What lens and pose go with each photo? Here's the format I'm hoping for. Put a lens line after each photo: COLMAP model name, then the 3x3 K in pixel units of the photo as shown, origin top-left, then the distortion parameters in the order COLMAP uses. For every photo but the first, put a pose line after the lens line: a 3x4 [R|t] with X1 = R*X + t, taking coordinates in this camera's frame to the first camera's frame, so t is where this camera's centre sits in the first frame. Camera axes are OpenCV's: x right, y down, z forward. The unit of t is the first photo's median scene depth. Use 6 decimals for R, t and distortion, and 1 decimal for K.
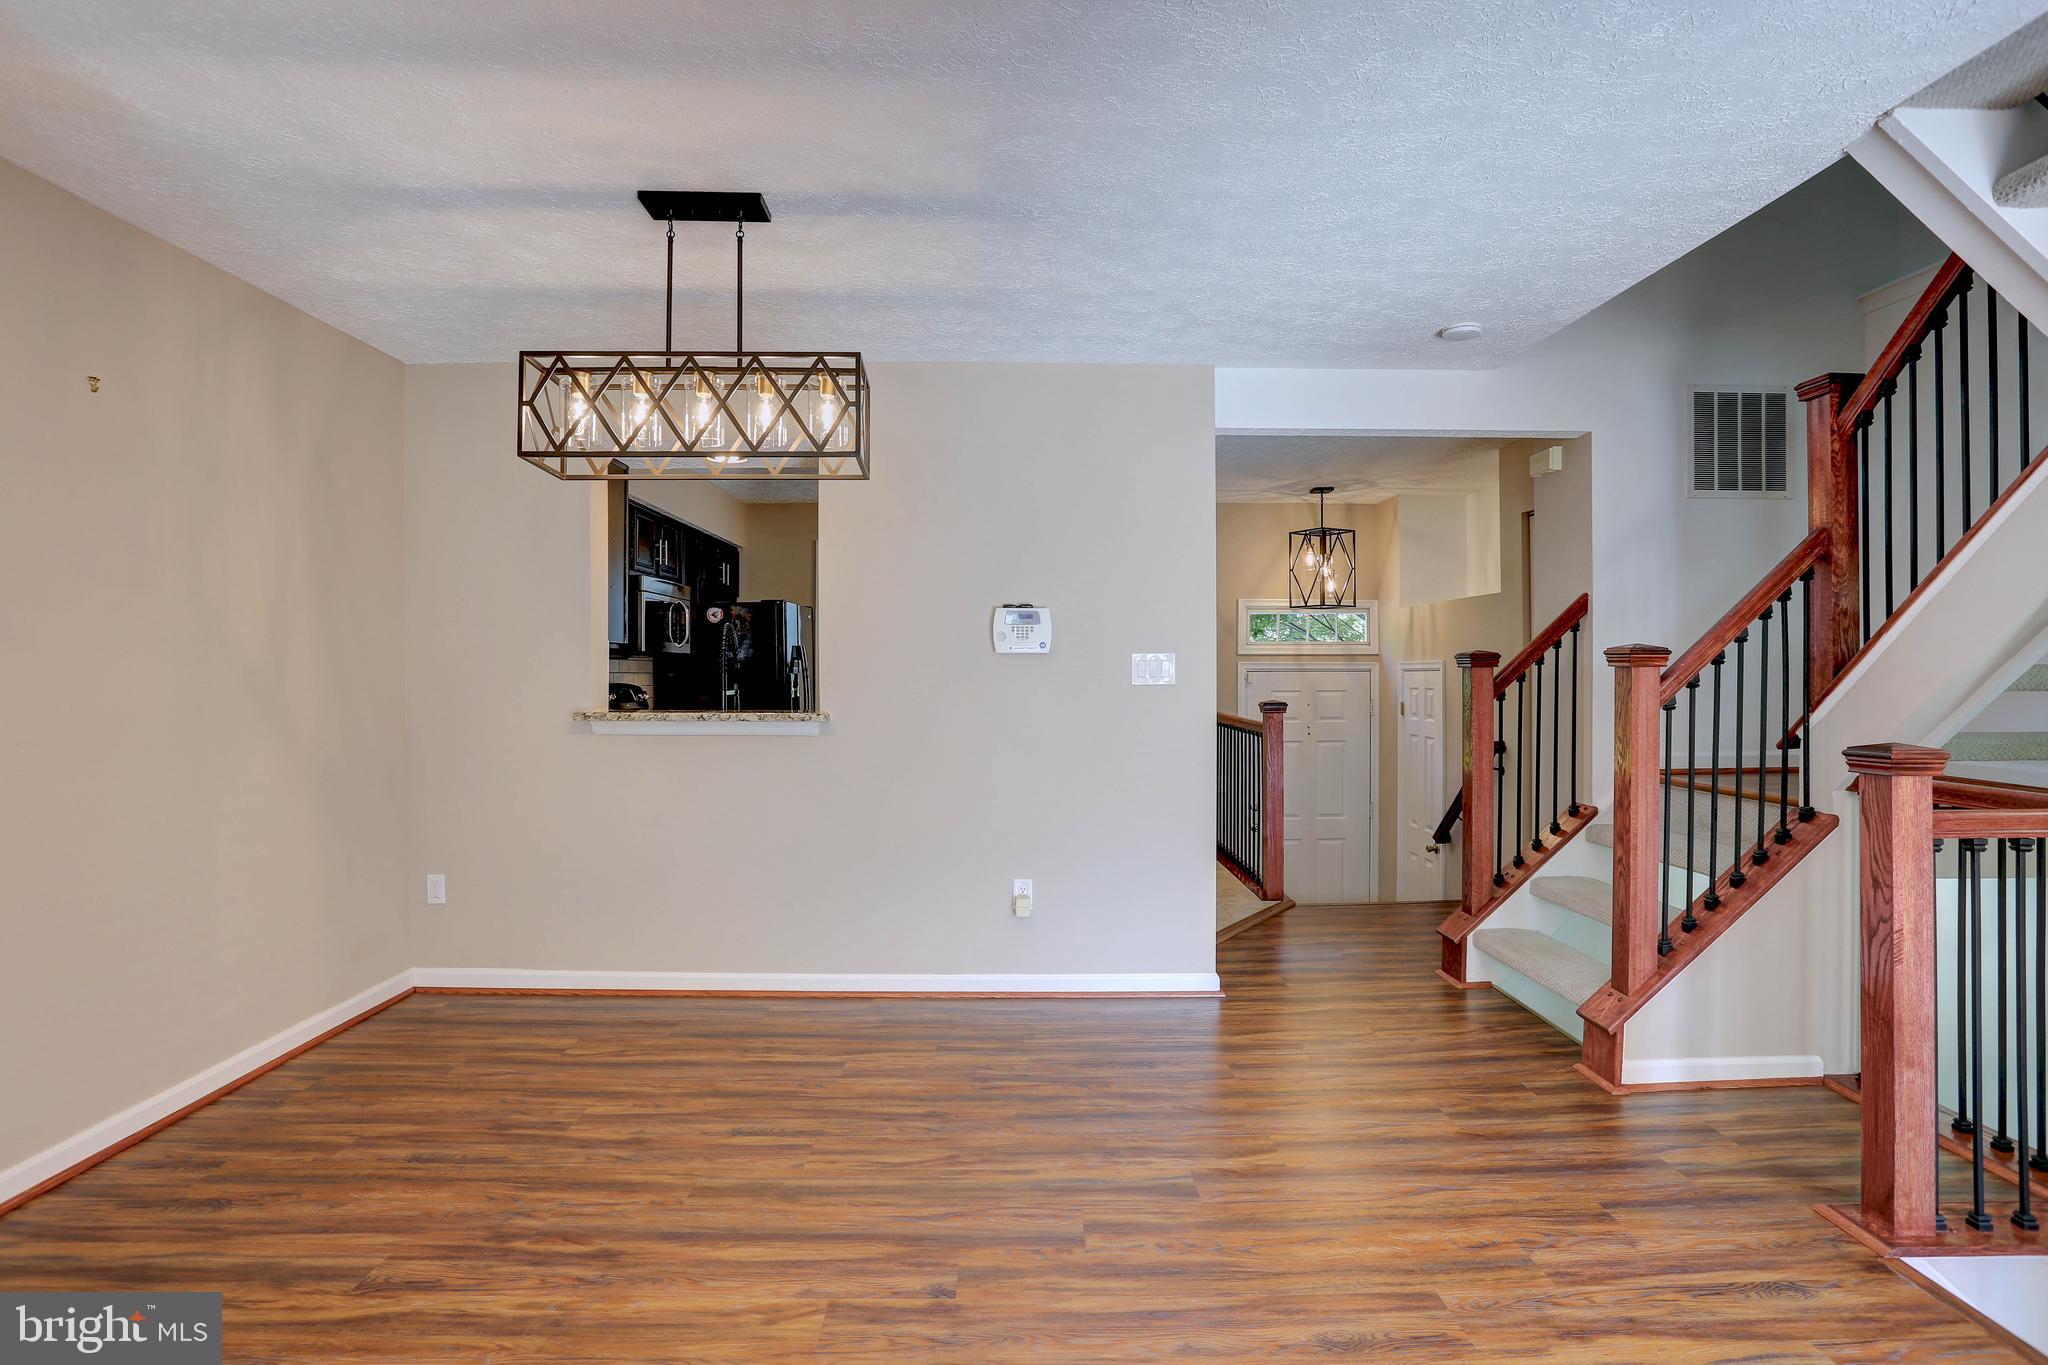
lens RADIAL K [[1004.3, 0, 1036.4], [0, 1004.3, 681.0], [0, 0, 1]] dist [-0.056883, 0.023950]
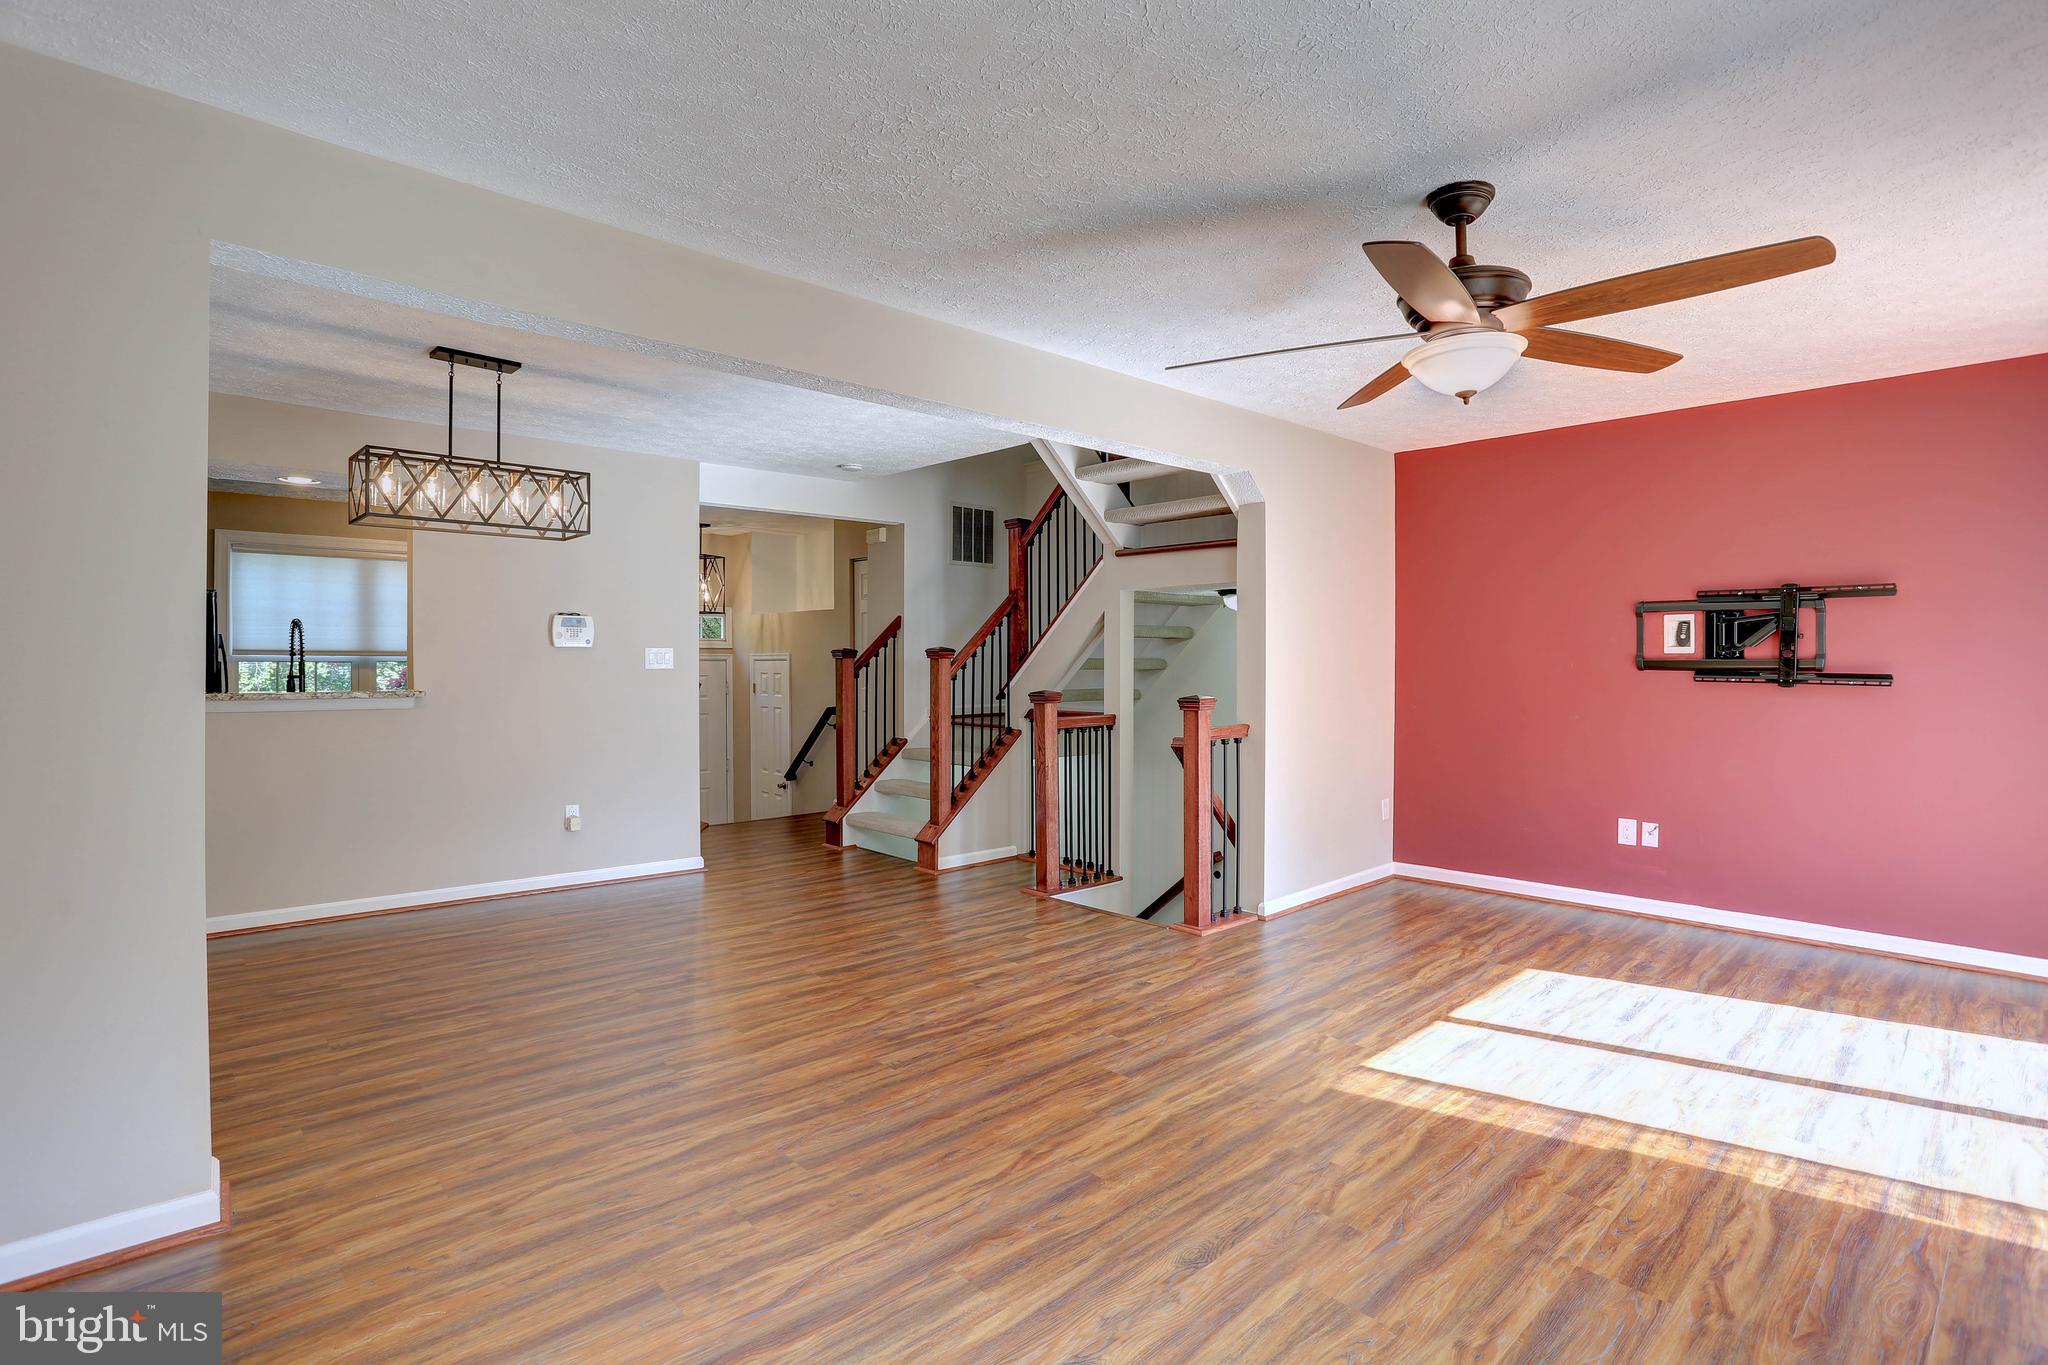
lens RADIAL K [[1004.3, 0, 1012.0], [0, 1004.3, 664.7], [0, 0, 1]] dist [-0.056883, 0.023950]
pose [[0.757283, 0.000240, 0.653087, -0.617858], [0.003846, 0.999981, -0.004827, 0.008570], [-0.653076, 0.006167, 0.757268, -0.636591]]
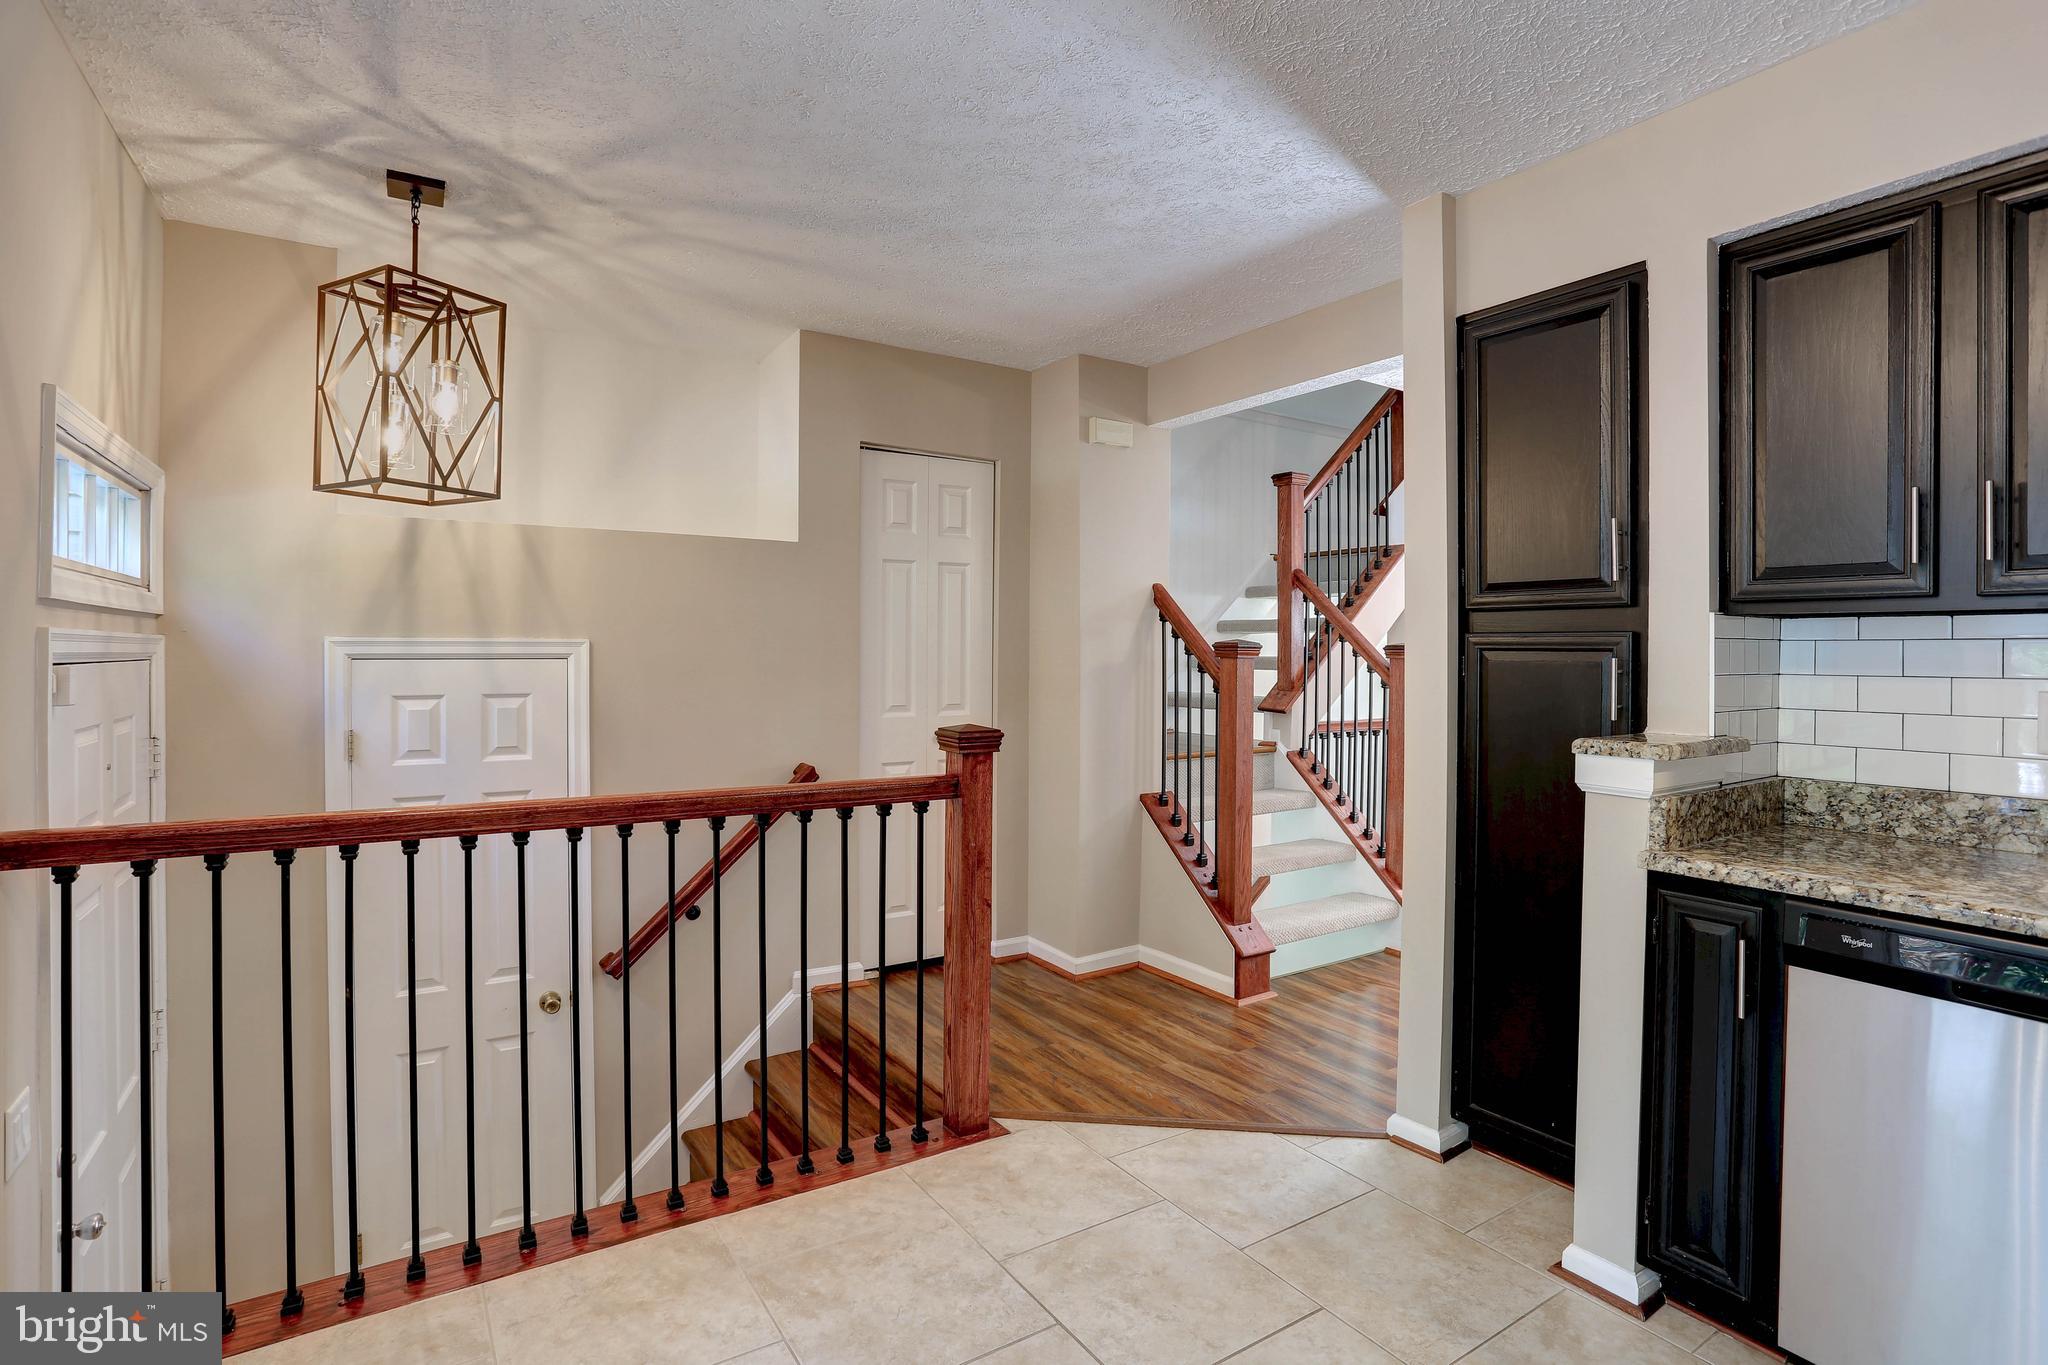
lens RADIAL K [[1004.3, 0, 990.3], [0, 1004.3, 652.4], [0, 0, 1]] dist [-0.056883, 0.023950]
pose [[-0.510748, 0.000927, 0.859730, -0.344255], [0.006544, 0.999975, 0.002809, -0.030559], [-0.859706, 0.007061, -0.510741, 2.350207]]
